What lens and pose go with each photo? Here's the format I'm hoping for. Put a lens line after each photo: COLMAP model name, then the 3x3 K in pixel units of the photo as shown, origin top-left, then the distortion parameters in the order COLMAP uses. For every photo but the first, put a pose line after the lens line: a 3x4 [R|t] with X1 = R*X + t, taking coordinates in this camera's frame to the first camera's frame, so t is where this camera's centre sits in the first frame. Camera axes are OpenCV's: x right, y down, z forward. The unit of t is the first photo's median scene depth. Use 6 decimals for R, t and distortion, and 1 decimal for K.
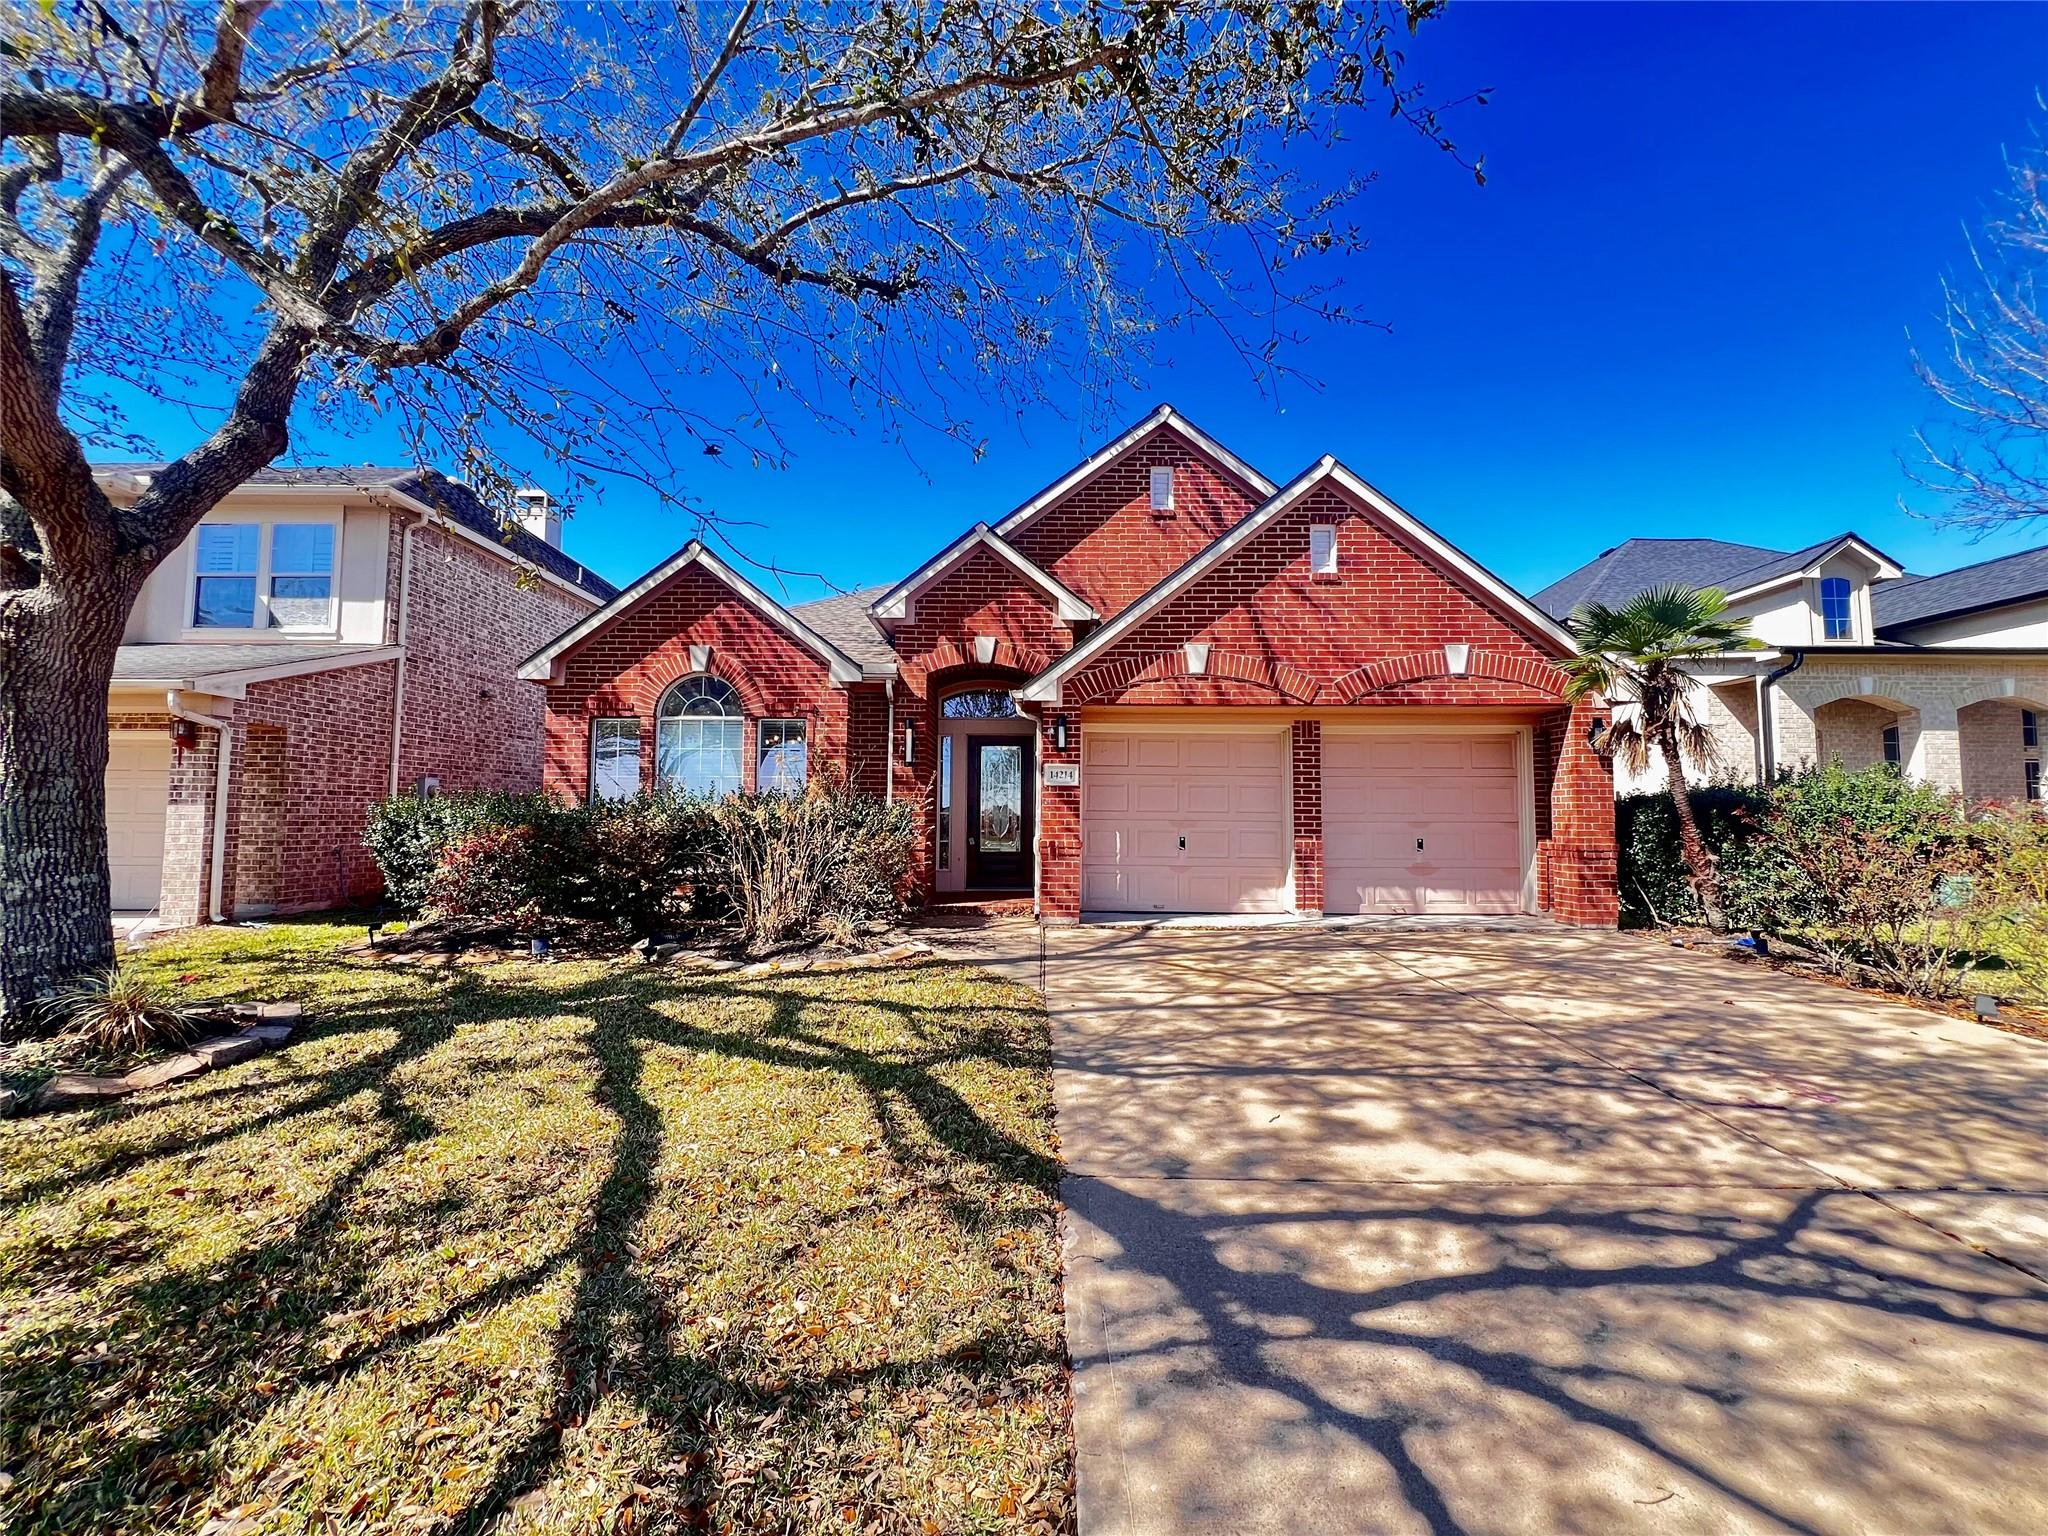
lens RADIAL K [[812.8, 0, 1024.0], [0, 812.8, 768.0], [0, 0, 1]] dist [-0.000151, -0.000111]
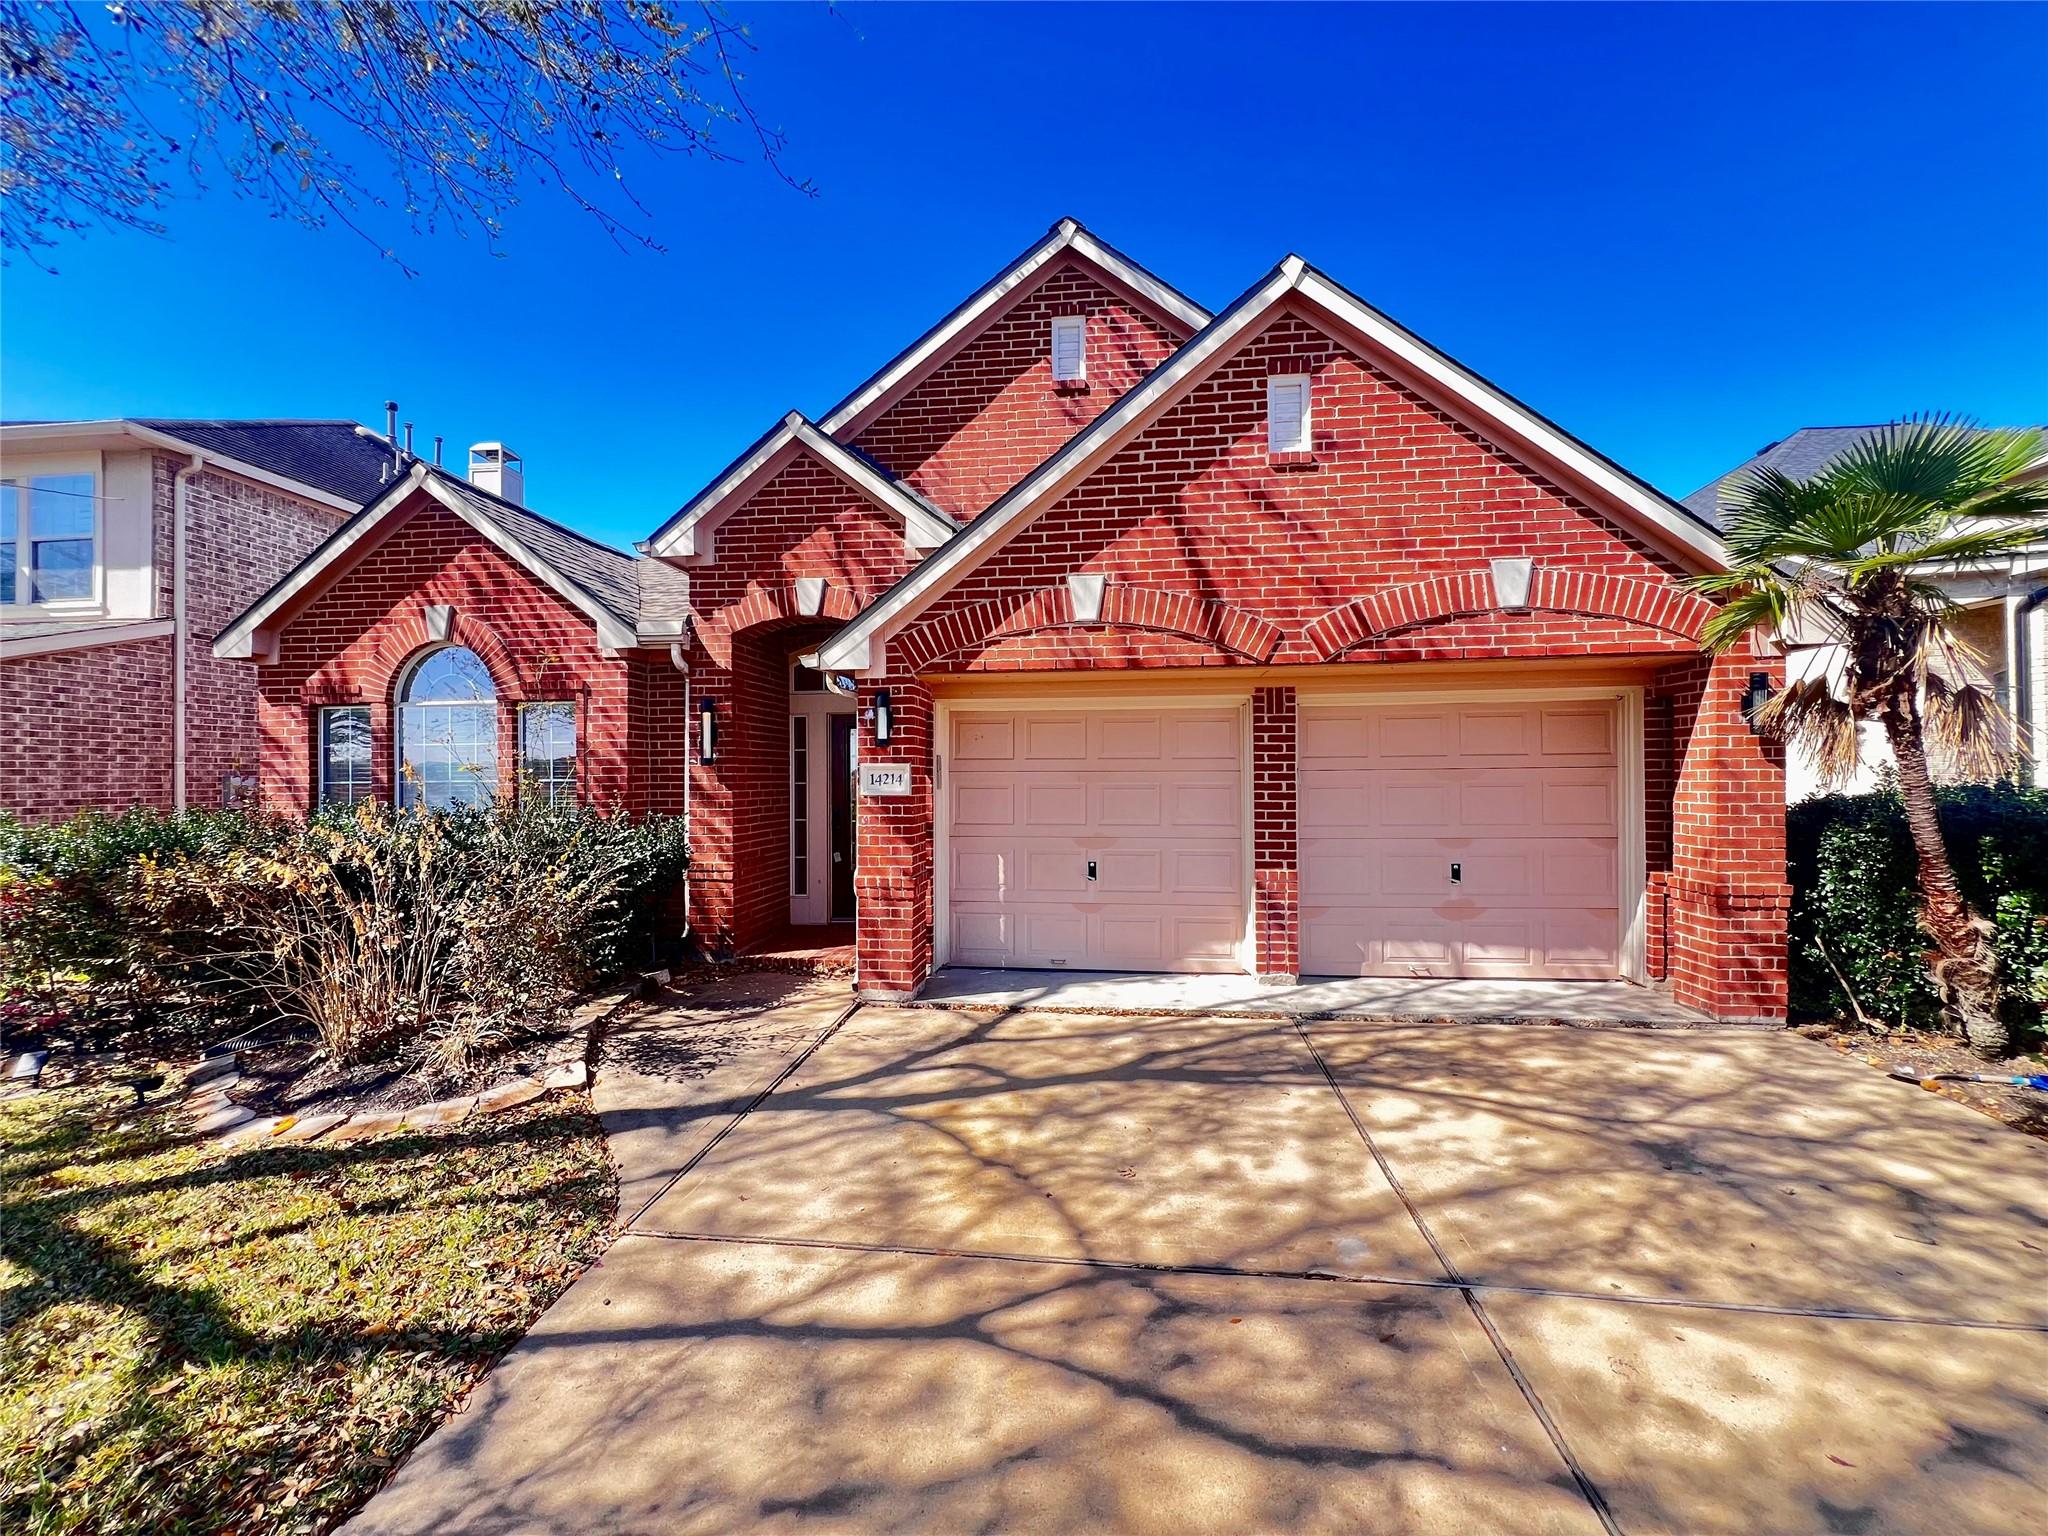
lens RADIAL K [[812.8, 0, 1024.0], [0, 812.8, 768.0], [0, 0, 1]] dist [-0.000151, -0.000111]
pose [[0.993907, -0.013659, -0.109374, 0.230183], [0.019600, 0.998379, 0.053429, -0.034309], [0.108467, -0.055248, 0.992564, 0.340605]]
